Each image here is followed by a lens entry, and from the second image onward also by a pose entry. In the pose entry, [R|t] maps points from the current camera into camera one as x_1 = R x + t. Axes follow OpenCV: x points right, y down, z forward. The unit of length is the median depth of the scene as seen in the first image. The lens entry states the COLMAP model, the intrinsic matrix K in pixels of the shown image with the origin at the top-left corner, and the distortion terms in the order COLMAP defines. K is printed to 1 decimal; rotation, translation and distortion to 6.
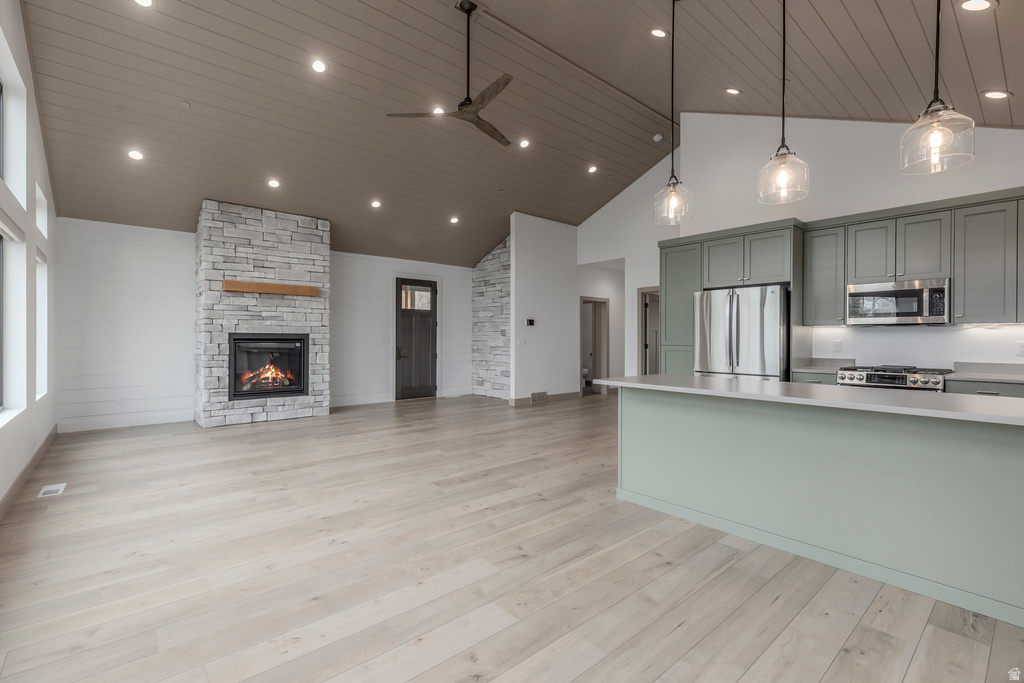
lens RADIAL K [[461.6, 0, 516.9], [0, 461.6, 336.3], [0, 0, 1]] dist [0.009098, 0.000182]
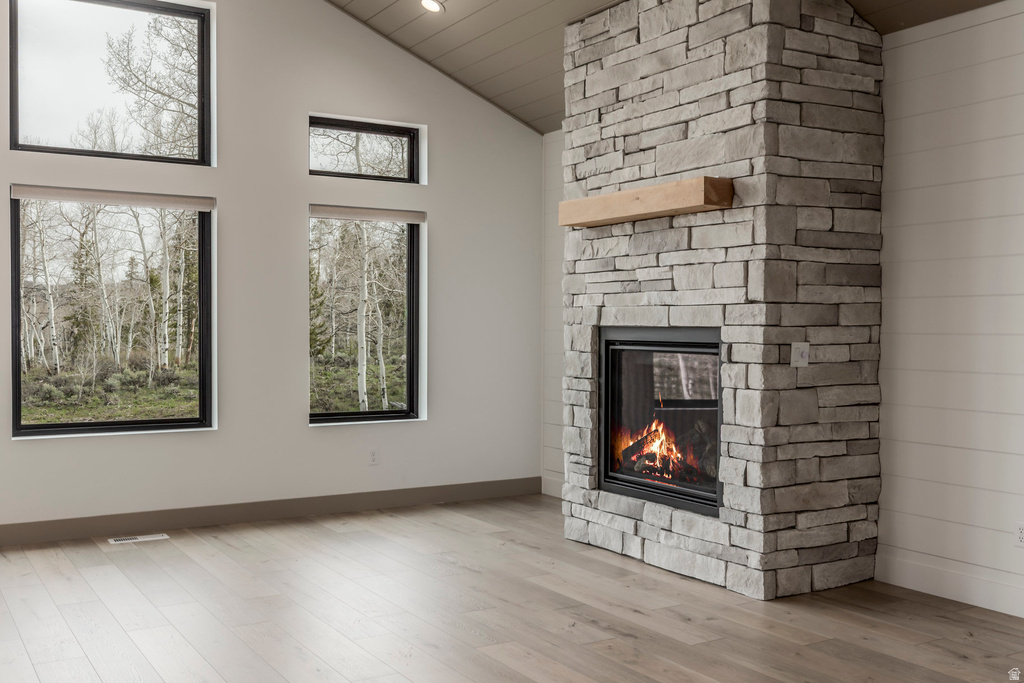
lens RADIAL K [[1014.5, 0, 509.2], [0, 1014.5, 352.8], [0, 0, 1]] dist [0.000123, 0.004856]
pose [[-0.165557, 0.021272, -0.985971, 0.268231], [-0.001436, 0.999761, 0.021810, -0.003160], [0.986199, 0.005026, -0.165487, 0.978111]]
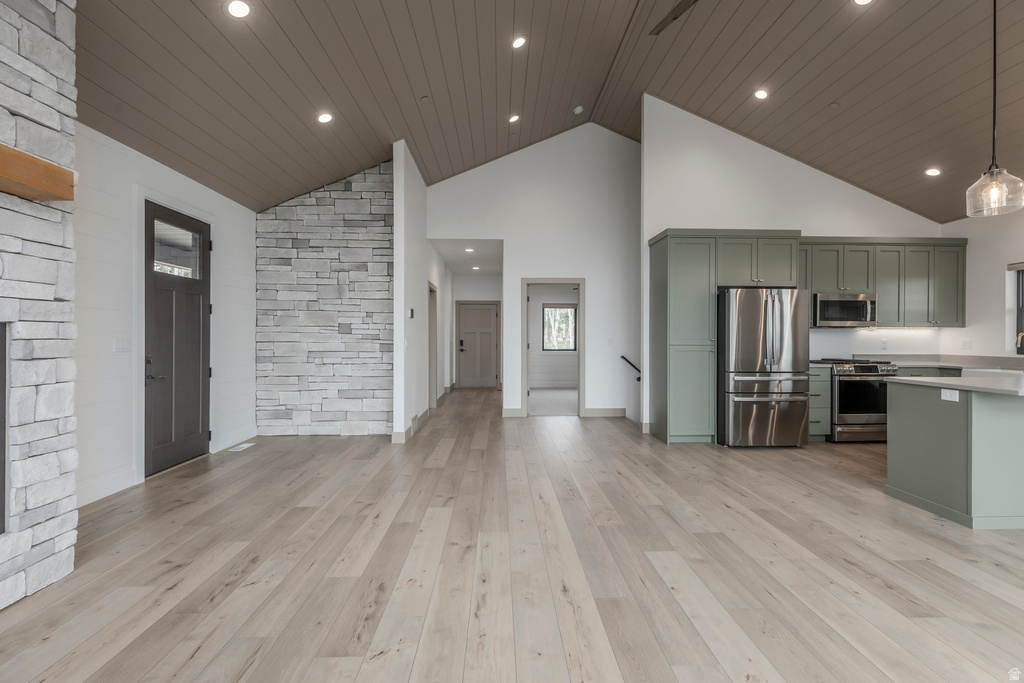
lens RADIAL K [[461.6, 0, 516.9], [0, 461.6, 336.3], [0, 0, 1]] dist [0.009098, 0.000182]
pose [[0.626402, 0.000737, 0.779500, -0.483078], [-0.003667, 0.999991, 0.002001, 0.001248], [-0.779491, -0.004112, 0.626399, 0.566028]]
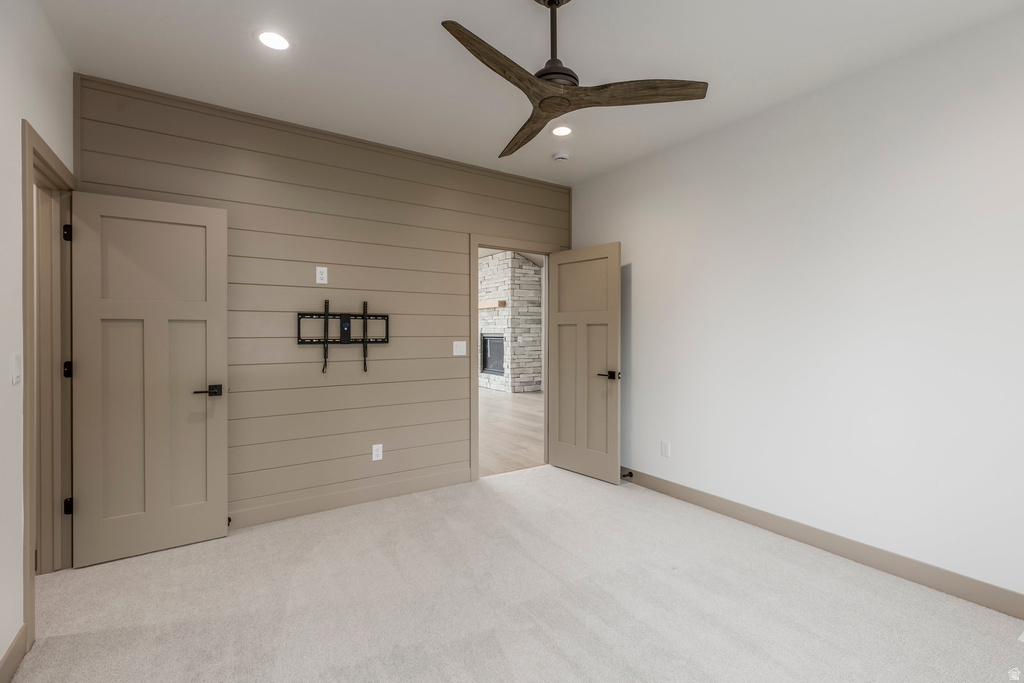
lens RADIAL K [[461.6, 0, 516.9], [0, 461.6, 336.3], [0, 0, 1]] dist [0.009098, 0.000182]
pose [[-0.123230, 0.002682, -0.992375, 0.970213], [0.003548, 0.999991, 0.002262, 0.000263], [0.992372, -0.003242, -0.123238, 1.223985]]
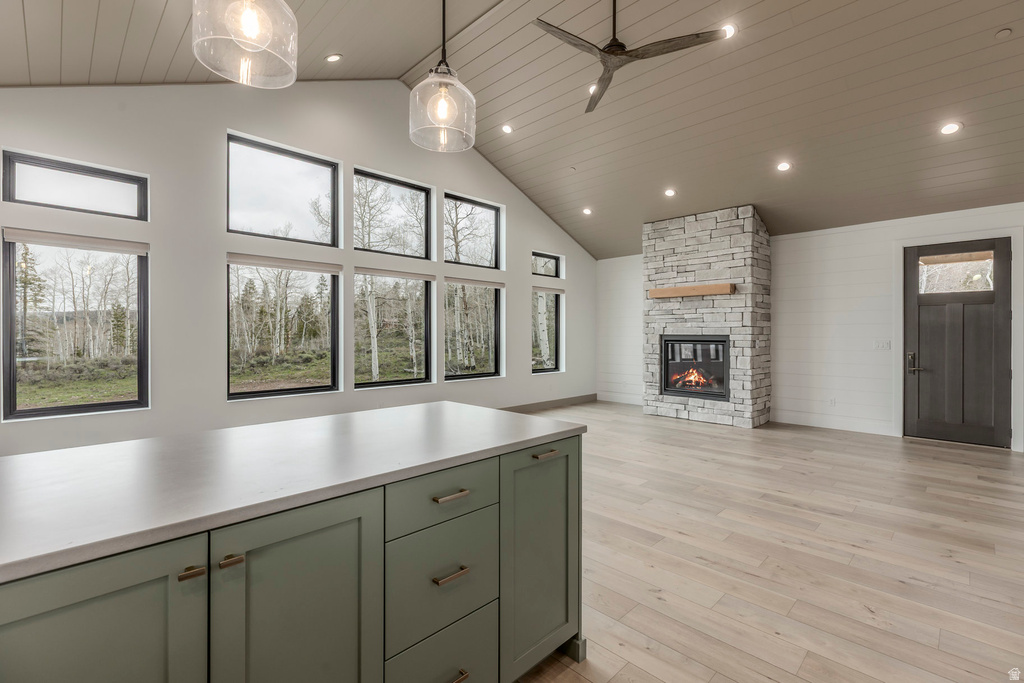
lens RADIAL K [[461.6, 0, 516.9], [0, 461.6, 336.3], [0, 0, 1]] dist [0.009098, 0.000182]
pose [[0.076281, 0.000304, -0.997086, 0.440297], [0.001633, 0.999999, 0.000430, -0.004285], [0.997085, -0.001661, 0.076281, 0.511615]]
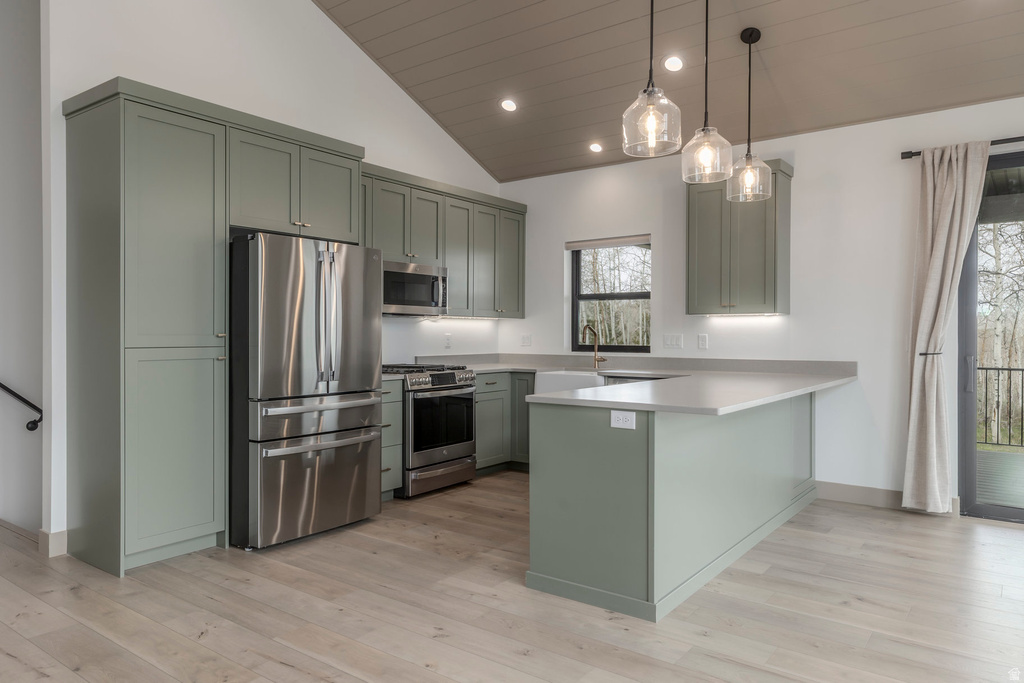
lens RADIAL K [[688.0, 0, 515.2], [0, 688.0, 335.7], [0, 0, 1]] dist [0.013529, 0.000351]
pose [[-0.209683, -0.006202, 0.977750, -0.276048], [-0.005715, 0.999971, 0.005117, 0.003438], [-0.977753, -0.004515, -0.209712, 0.676990]]
